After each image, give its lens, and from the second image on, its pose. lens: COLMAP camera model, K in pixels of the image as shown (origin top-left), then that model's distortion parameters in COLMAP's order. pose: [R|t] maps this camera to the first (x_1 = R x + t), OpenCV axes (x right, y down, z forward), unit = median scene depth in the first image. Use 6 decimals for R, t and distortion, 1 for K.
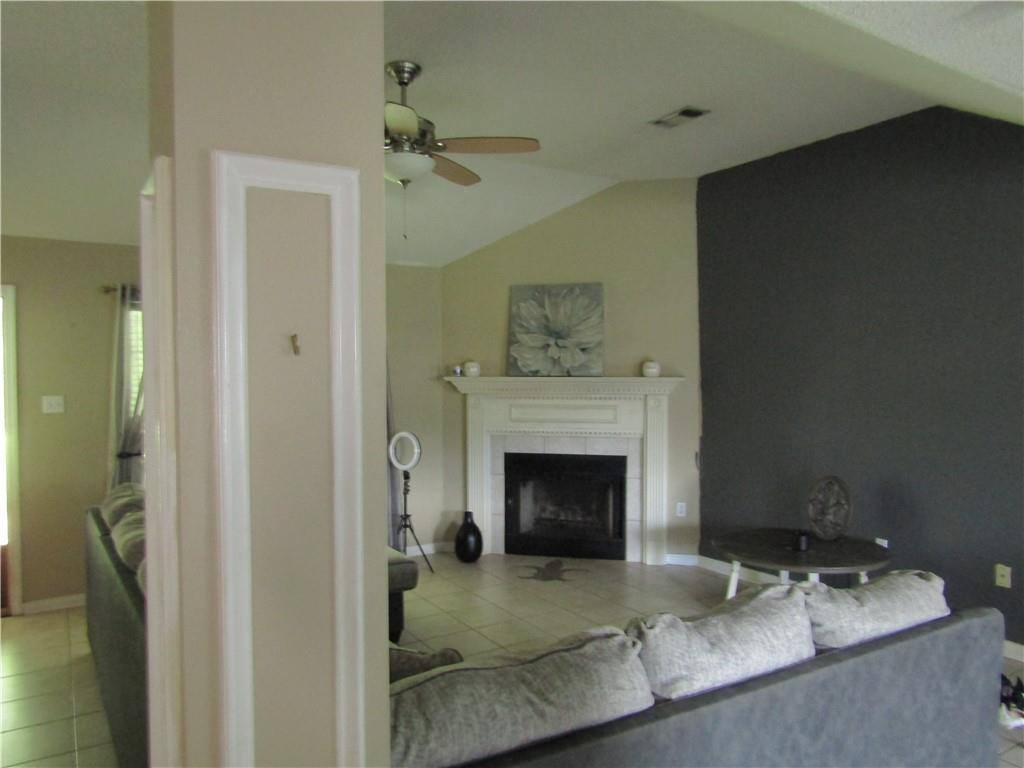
lens RADIAL K [[736.1, 0, 512.0], [0, 736.1, 384.0], [0, 0, 1]] dist [-0.010002, -0.001676]
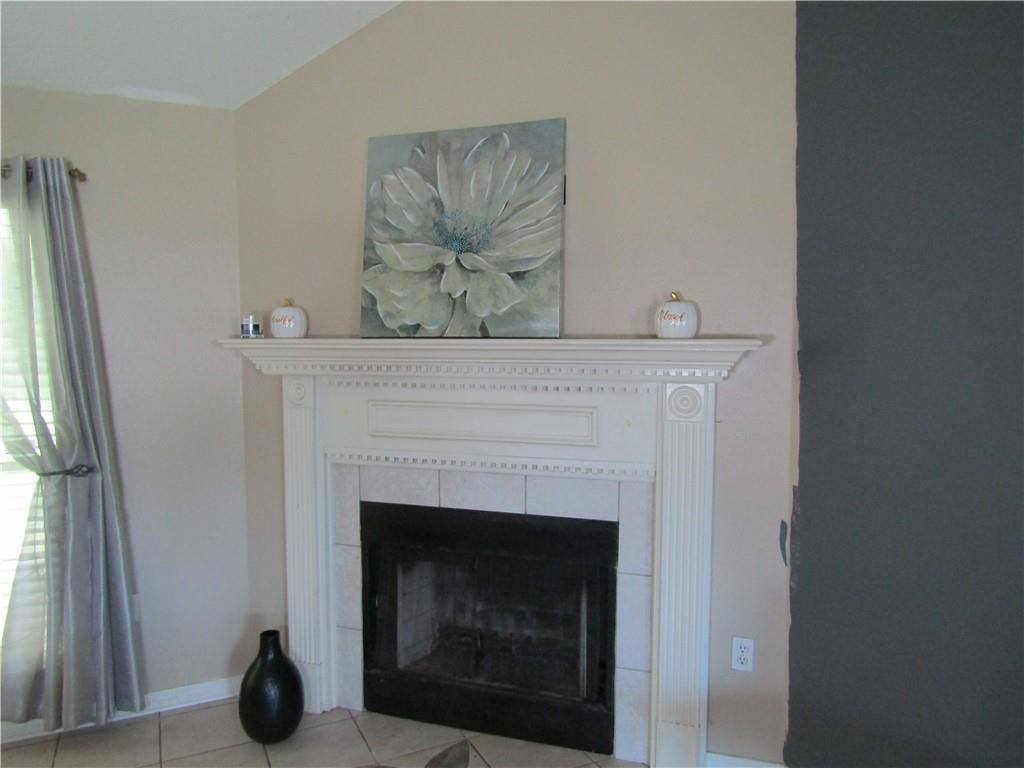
lens RADIAL K [[736.1, 0, 512.0], [0, 736.1, 384.0], [0, 0, 1]] dist [-0.010002, -0.001676]
pose [[0.994626, 0.006337, -0.103341, 0.137332], [-0.001218, 0.998772, 0.049524, -0.004621], [0.103528, -0.049132, 0.993412, 0.562559]]
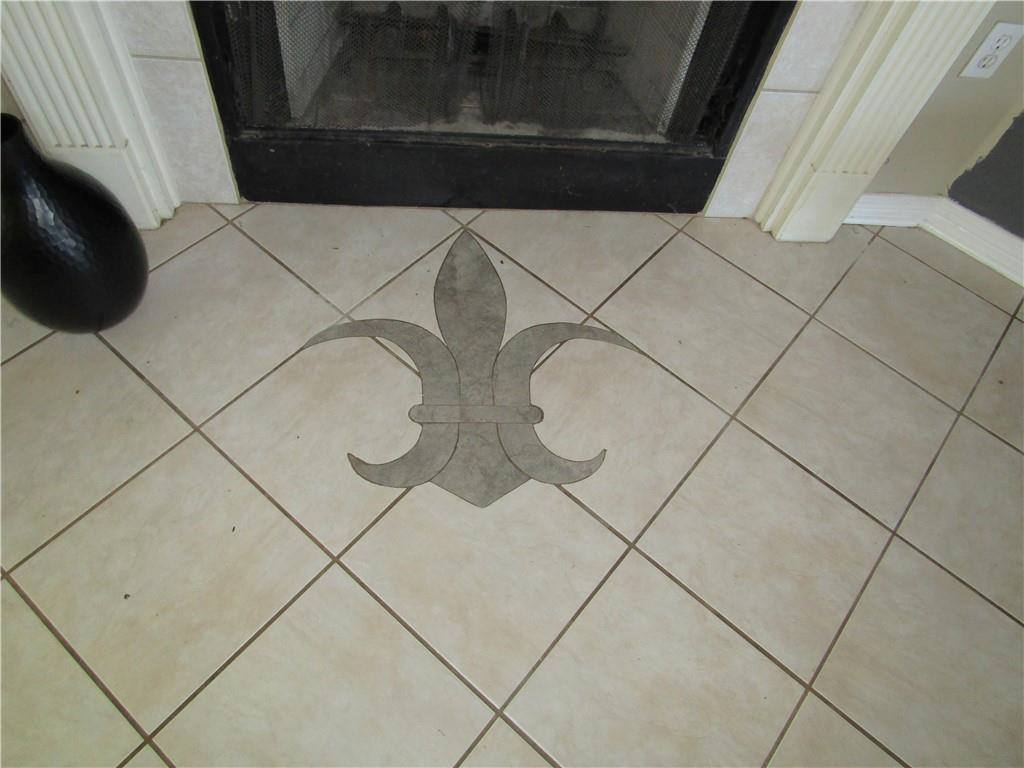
lens RADIAL K [[736.1, 0, 512.0], [0, 736.1, 384.0], [0, 0, 1]] dist [-0.010002, -0.001676]
pose [[0.946256, -0.197778, 0.255897, 0.000315], [-0.112063, 0.541709, 0.833063, 0.047544], [-0.303383, -0.816967, 0.490432, 0.822588]]
